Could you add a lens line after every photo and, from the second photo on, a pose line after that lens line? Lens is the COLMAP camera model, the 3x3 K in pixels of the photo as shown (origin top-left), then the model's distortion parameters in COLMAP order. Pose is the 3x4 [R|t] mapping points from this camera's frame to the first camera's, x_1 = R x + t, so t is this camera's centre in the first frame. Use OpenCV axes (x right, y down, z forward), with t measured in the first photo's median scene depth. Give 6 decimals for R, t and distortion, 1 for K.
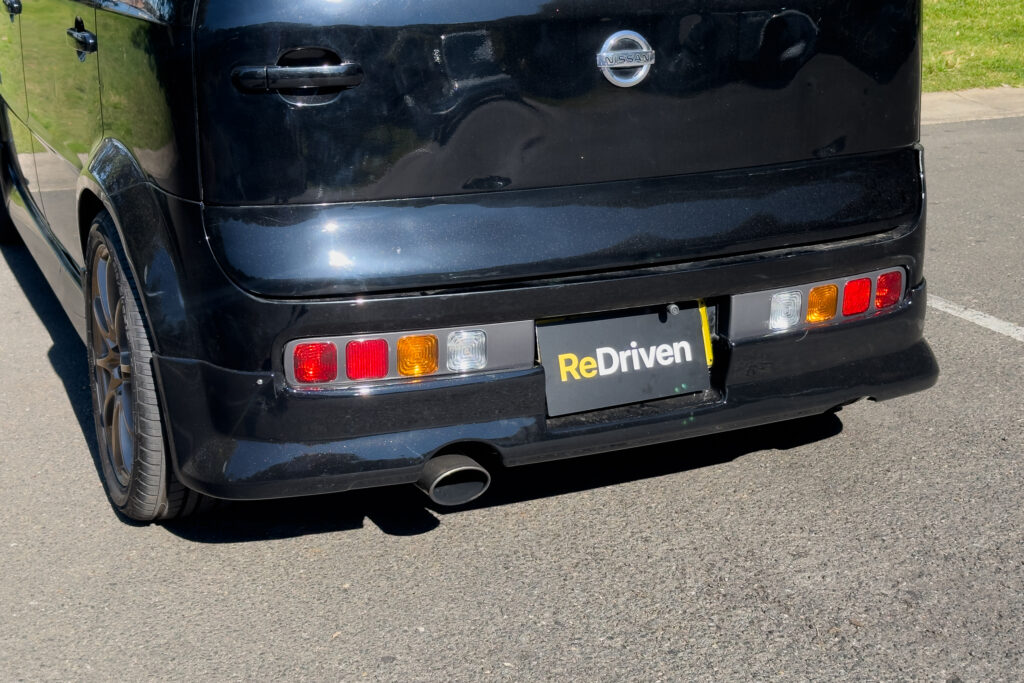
lens RADIAL K [[1449.7, 0, 512.0], [0, 1449.7, 341.5], [0, 0, 1]] dist [0.077245, 0.000924]
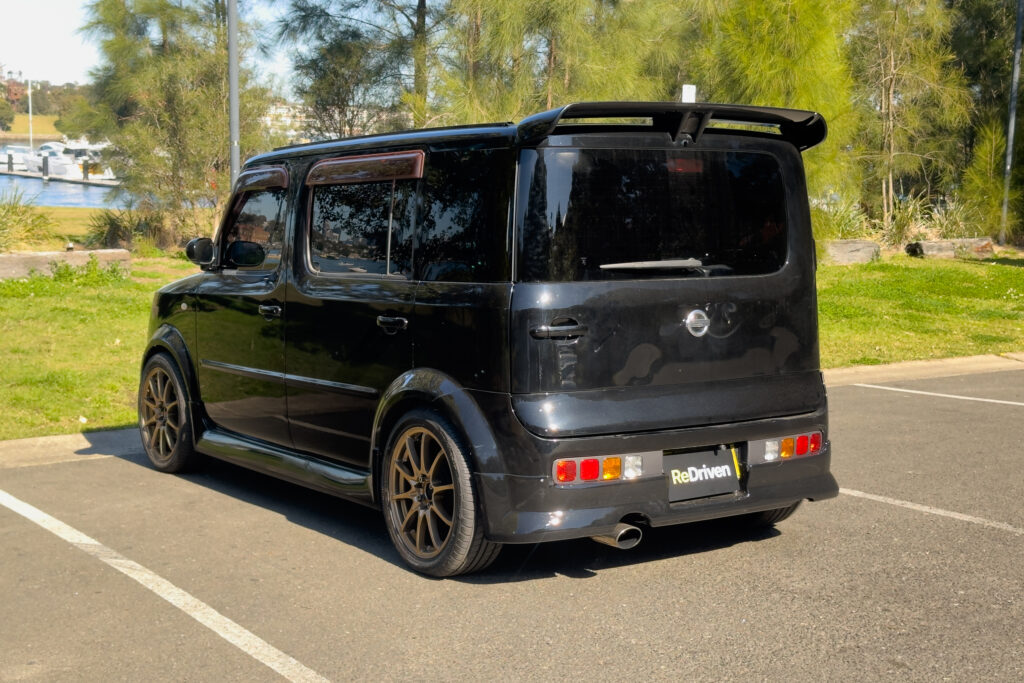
lens RADIAL K [[1374.5, 0, 512.0], [0, 1374.5, 341.5], [0, 0, 1]] dist [0.008719, 0.085228]
pose [[0.984744, -0.008062, 0.173822, -0.492363], [0.045098, 0.976619, -0.210195, 0.215775], [-0.168063, 0.214827, 0.962083, -0.777423]]
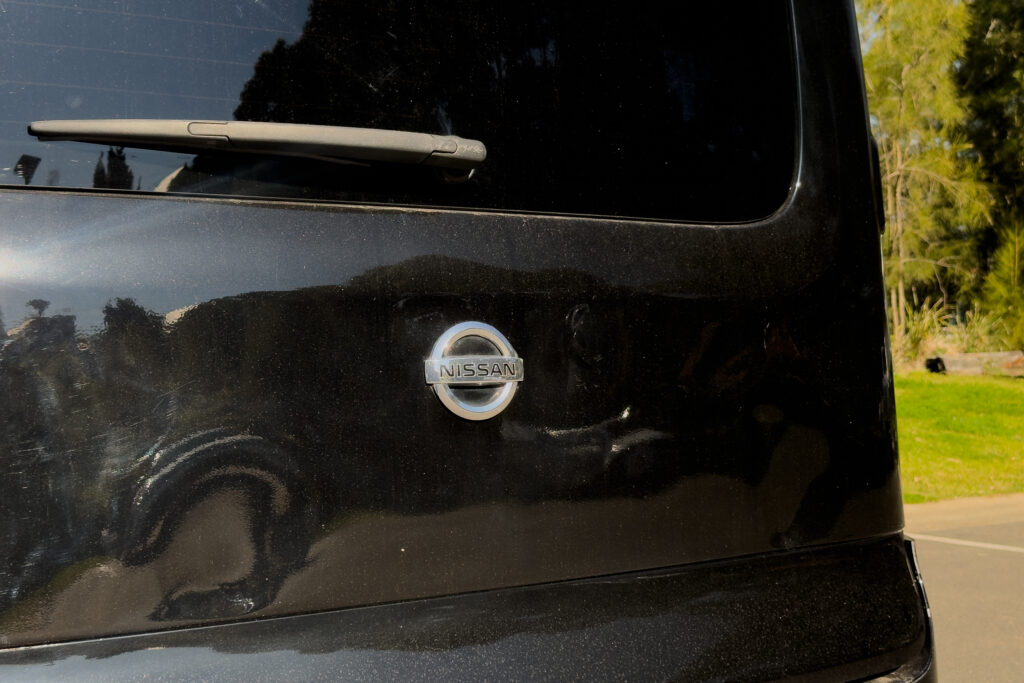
lens RADIAL K [[1449.7, 0, 512.0], [0, 1449.7, 341.5], [0, 0, 1]] dist [0.077245, 0.000924]
pose [[0.982641, -0.000365, 0.185517, -0.010101], [0.057117, 0.952018, -0.300664, -0.035800], [-0.176505, 0.306041, 0.935513, 0.453654]]
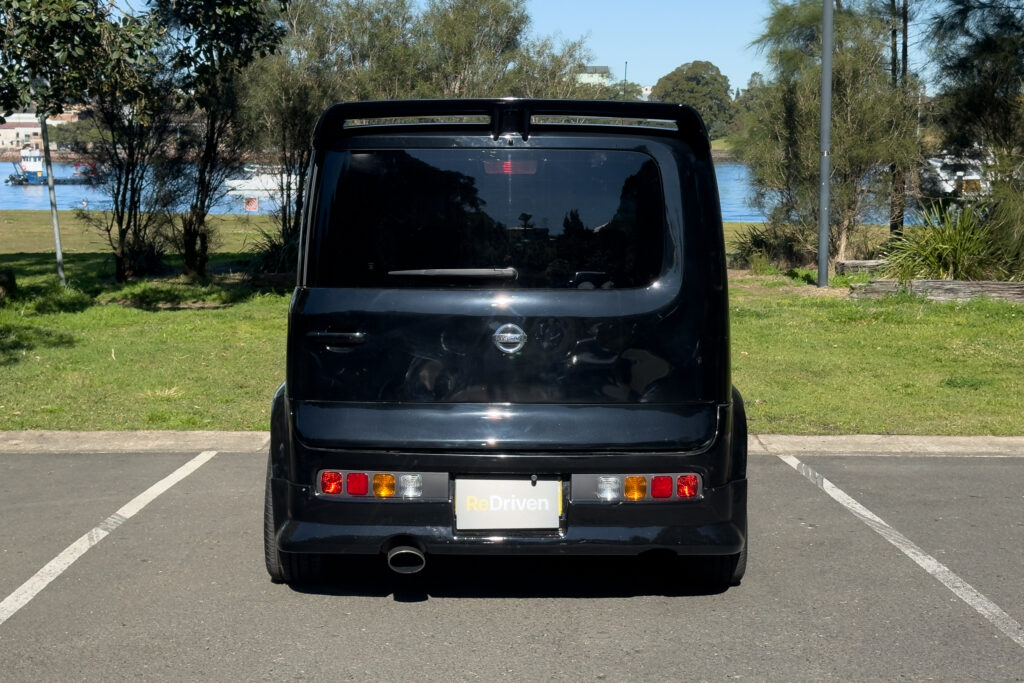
lens RADIAL K [[1449.7, 0, 512.0], [0, 1449.7, 341.5], [0, 0, 1]] dist [0.077245, 0.000924]
pose [[0.924481, 0.041373, -0.378976, 0.749217], [-0.126892, 0.970805, -0.203559, 0.180411], [0.359489, 0.236276, 0.902741, -0.653004]]
